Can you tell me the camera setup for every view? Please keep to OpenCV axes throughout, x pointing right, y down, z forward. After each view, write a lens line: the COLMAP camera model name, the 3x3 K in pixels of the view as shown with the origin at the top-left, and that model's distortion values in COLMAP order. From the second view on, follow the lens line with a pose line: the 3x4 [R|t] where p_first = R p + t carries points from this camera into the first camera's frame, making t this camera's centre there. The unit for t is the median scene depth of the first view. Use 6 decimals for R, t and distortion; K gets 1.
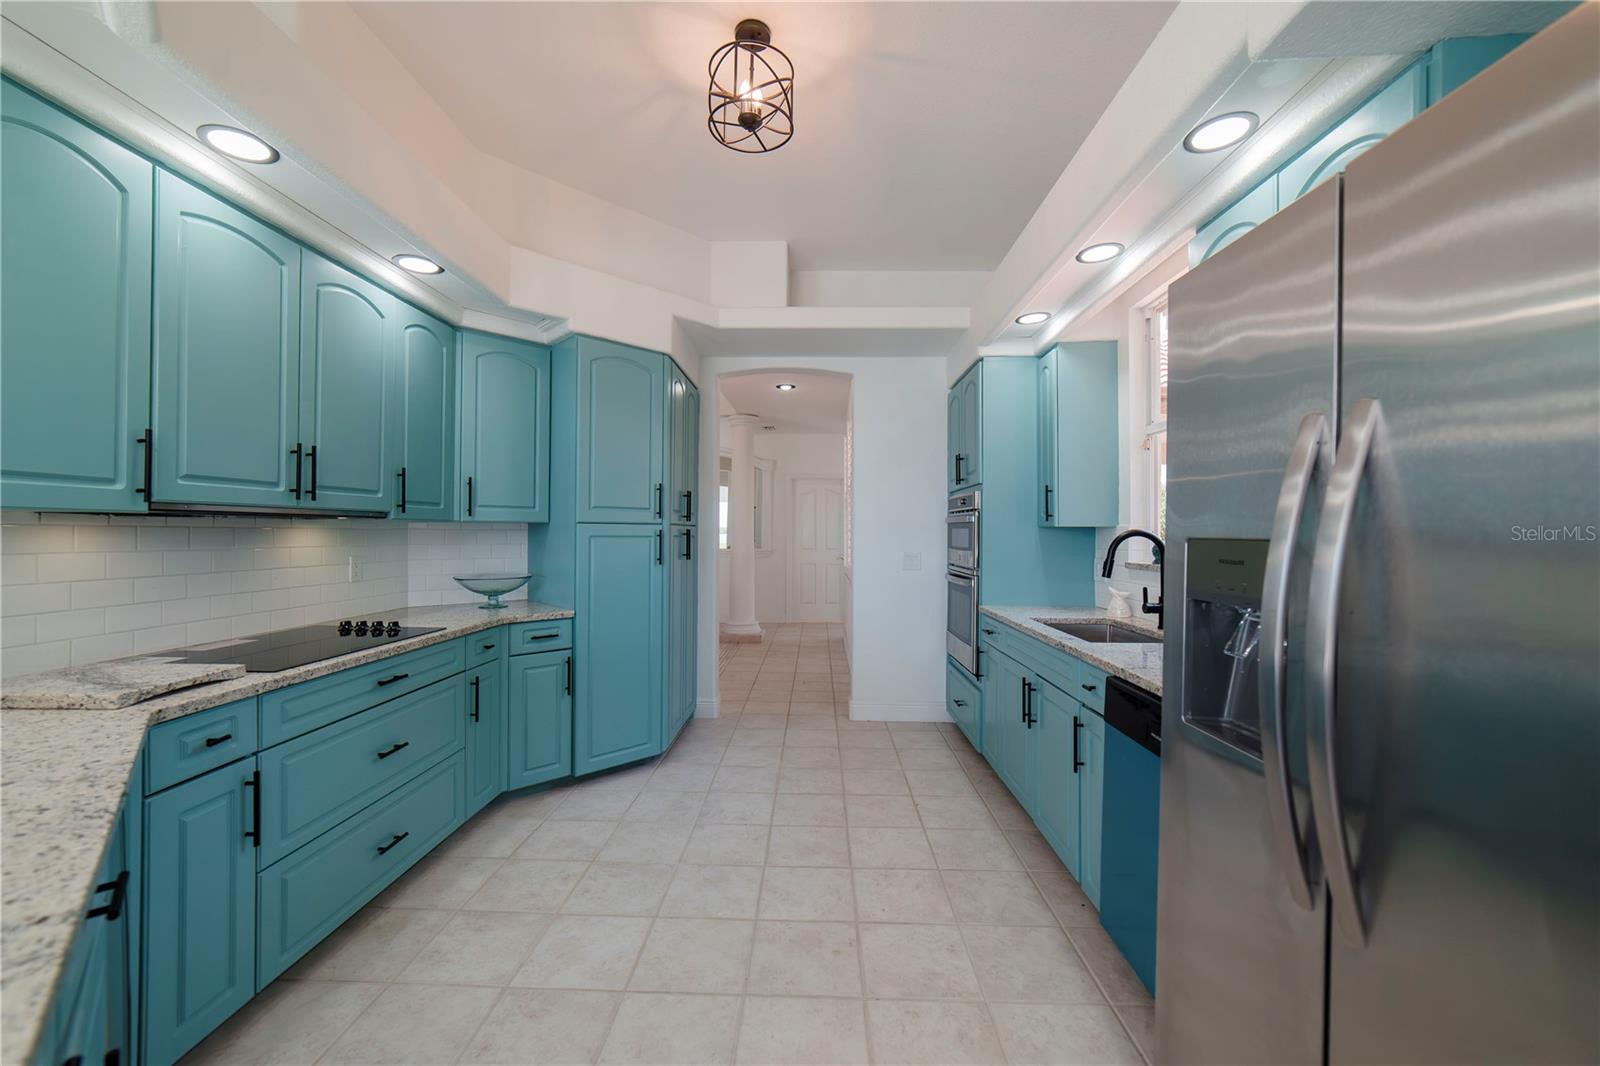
lens RADIAL K [[621.0, 0, 799.3], [0, 621.0, 529.6], [0, 0, 1]] dist [-0.015611, 0.002859]
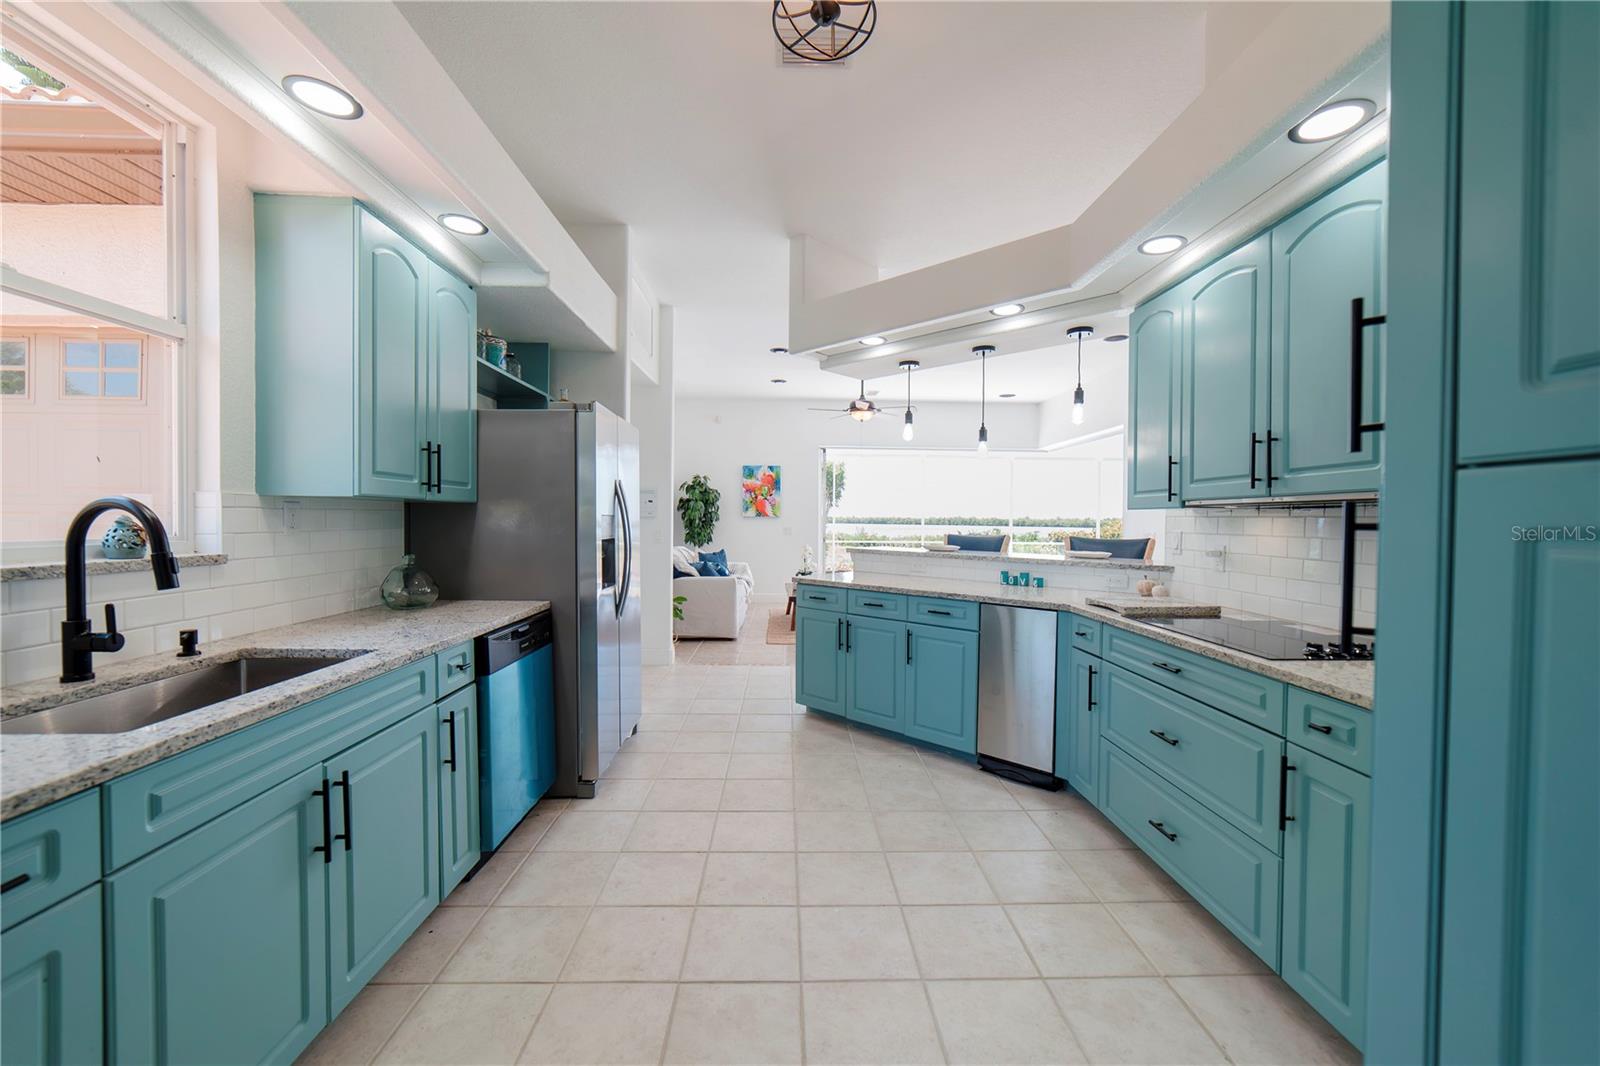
lens RADIAL K [[621.0, 0, 794.1], [0, 621.0, 531.8], [0, 0, 1]] dist [-0.015611, 0.002859]
pose [[-0.998908, -0.013371, -0.044773, -0.011081], [-0.014052, 0.999790, 0.014914, 0.018153], [0.044564, 0.015527, -0.998886, 1.980098]]
